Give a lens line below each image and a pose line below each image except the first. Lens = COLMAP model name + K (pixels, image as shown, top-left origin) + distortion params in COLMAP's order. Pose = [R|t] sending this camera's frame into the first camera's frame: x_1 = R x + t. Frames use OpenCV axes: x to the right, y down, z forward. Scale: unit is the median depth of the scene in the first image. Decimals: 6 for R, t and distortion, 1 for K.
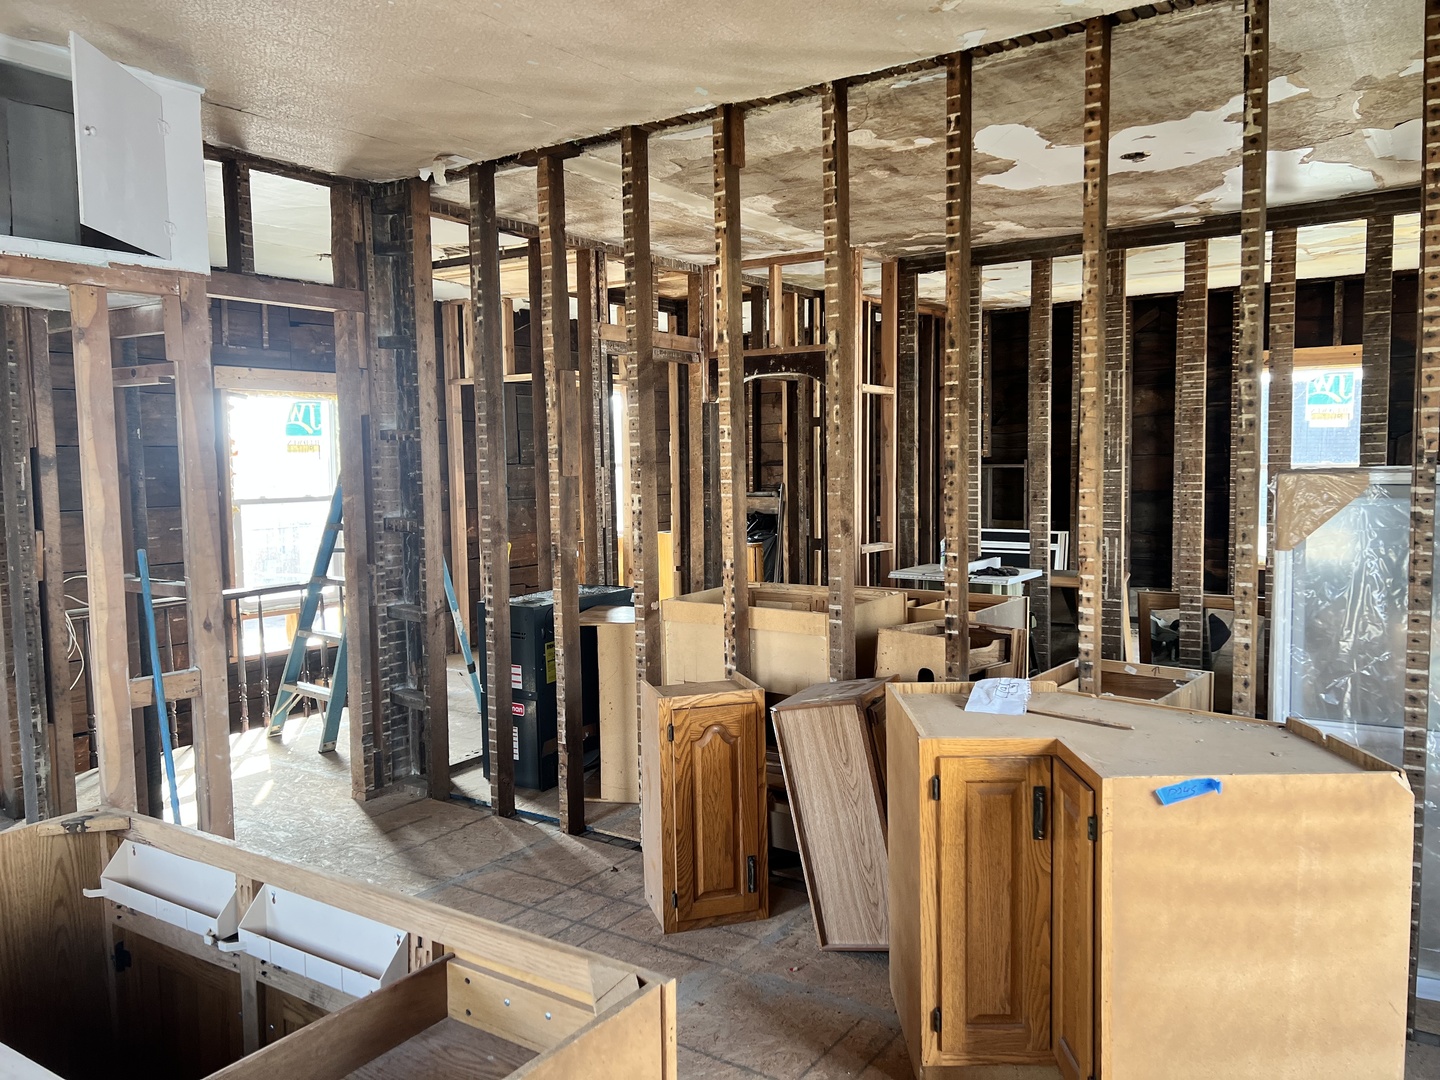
lens RADIAL K [[1079.8, 0, 720.8], [0, 1079.8, 540.0], [0, 0, 1]] dist [0.058863, -0.064422]
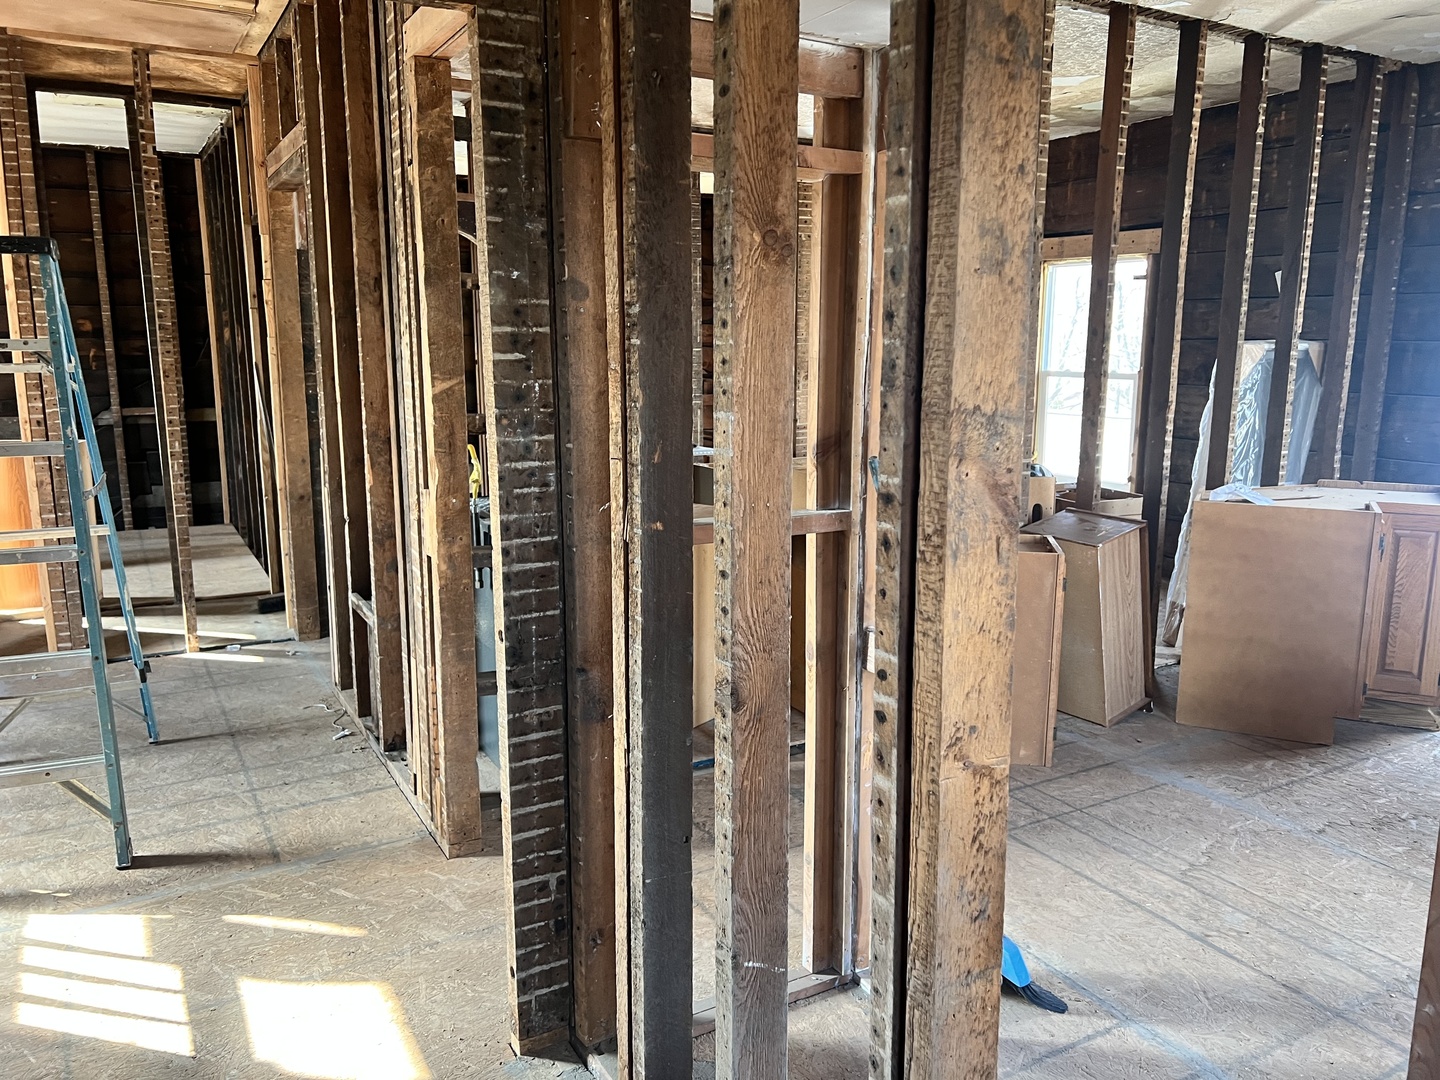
lens RADIAL K [[1079.8, 0, 721.4], [0, 1079.8, 536.3], [0, 0, 1]] dist [0.058863, -0.064422]
pose [[0.447010, -0.154592, 0.881069, -0.426067], [0.062623, 0.987945, 0.141572, -0.017373], [-0.892334, -0.008109, 0.451302, 0.299040]]
